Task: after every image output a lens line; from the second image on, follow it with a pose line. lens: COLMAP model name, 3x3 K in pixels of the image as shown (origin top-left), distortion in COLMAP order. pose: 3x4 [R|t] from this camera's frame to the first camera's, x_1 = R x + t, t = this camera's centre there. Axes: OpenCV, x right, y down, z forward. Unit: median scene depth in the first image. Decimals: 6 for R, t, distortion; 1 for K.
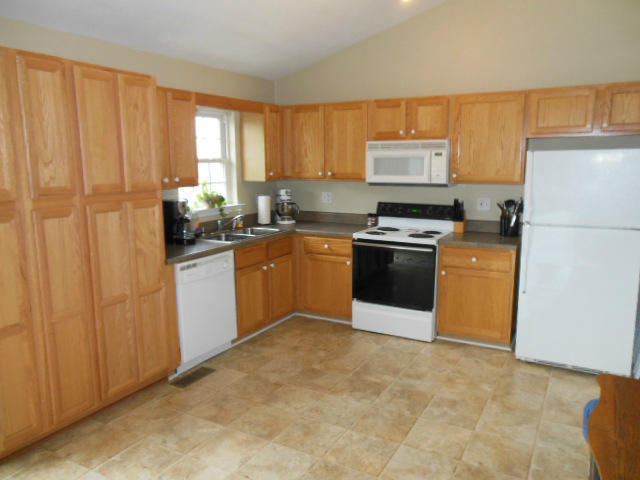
lens RADIAL K [[481.4, 0, 321.3], [0, 481.4, 240.6], [0, 0, 1]] dist [-0.033665, 0.025051]
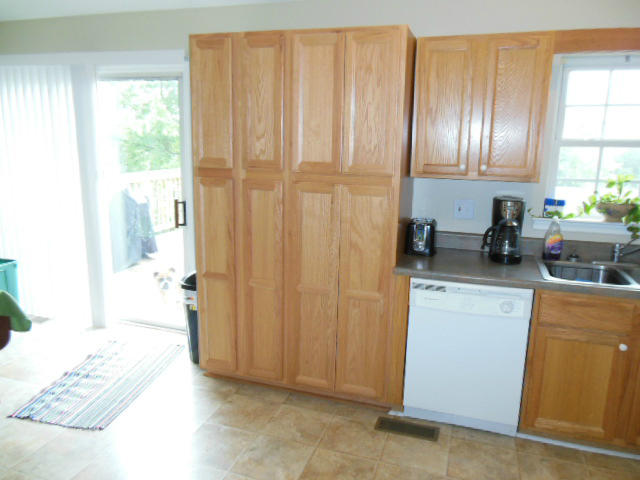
lens RADIAL K [[481.4, 0, 320.9], [0, 481.4, 239.6], [0, 0, 1]] dist [-0.033665, 0.025051]
pose [[0.187981, 0.206849, -0.960144, 0.434270], [-0.181829, 0.968003, 0.172942, -0.127704], [0.965195, 0.142072, 0.219578, 0.786054]]
